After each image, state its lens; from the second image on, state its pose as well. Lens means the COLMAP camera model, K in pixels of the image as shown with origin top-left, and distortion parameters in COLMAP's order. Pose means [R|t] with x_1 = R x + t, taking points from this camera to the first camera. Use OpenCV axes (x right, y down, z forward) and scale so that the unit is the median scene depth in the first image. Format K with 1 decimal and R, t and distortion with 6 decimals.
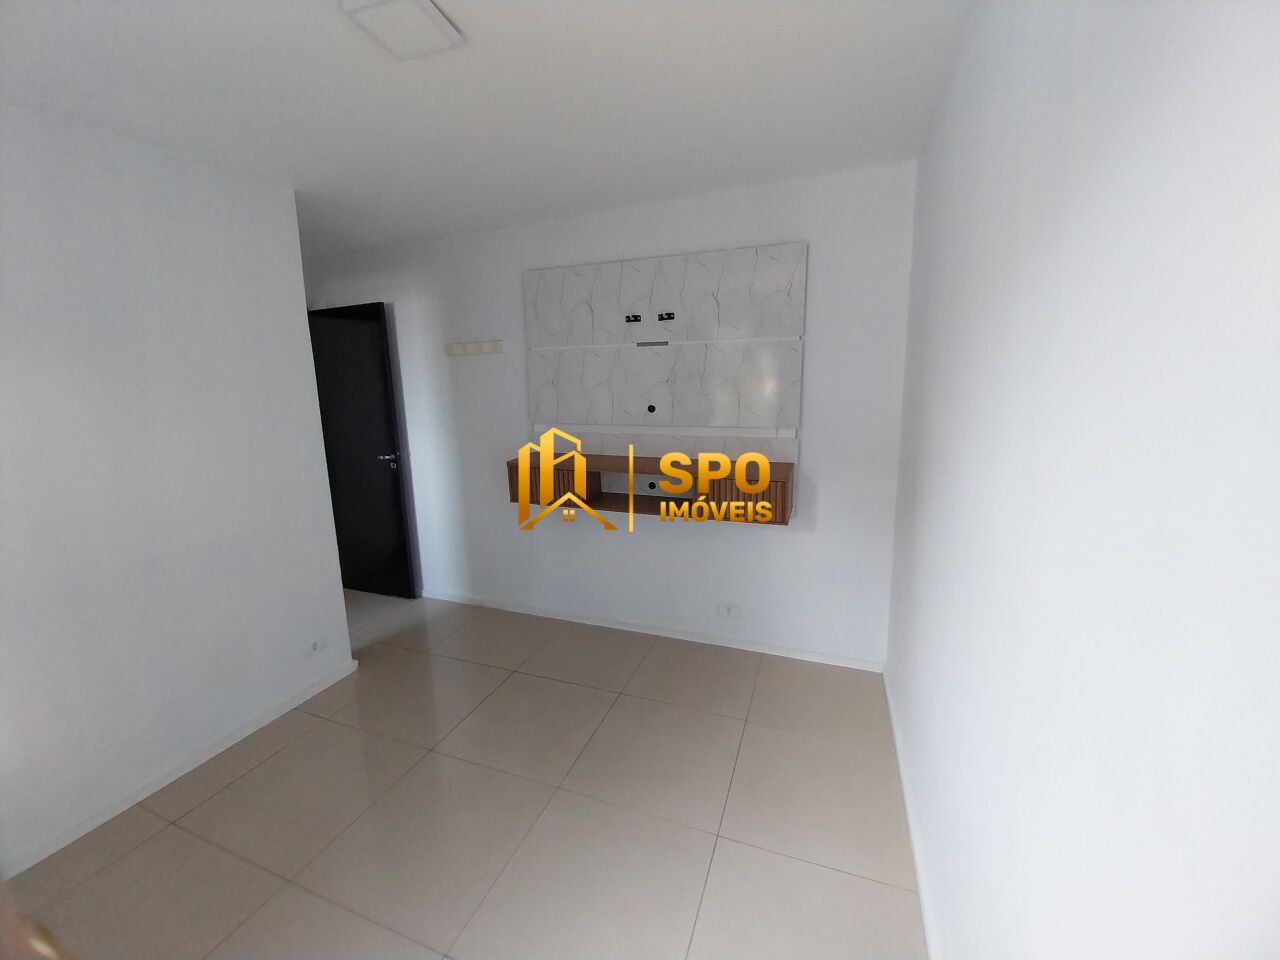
lens RADIAL K [[515.4, 0, 645.8], [0, 515.4, 485.6], [0, 0, 1]] dist [-0.000533, -0.000053]
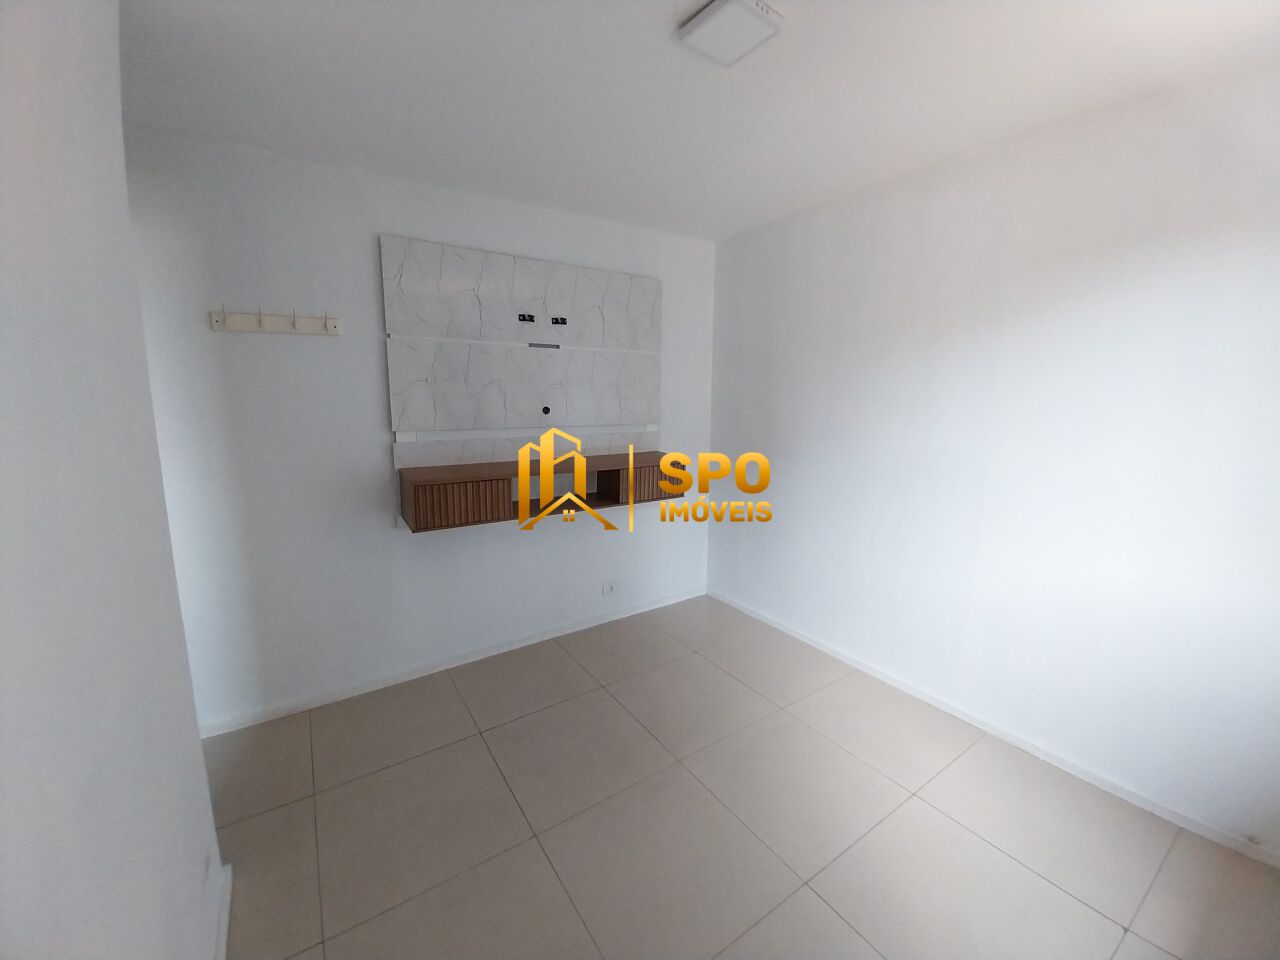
lens RADIAL K [[515.4, 0, 651.3], [0, 515.4, 470.4], [0, 0, 1]] dist [-0.000533, -0.000053]
pose [[0.558332, -0.113131, 0.821868, -0.722335], [0.135564, 0.989784, 0.044151, -0.051734], [-0.818466, 0.086765, 0.567965, 0.282811]]
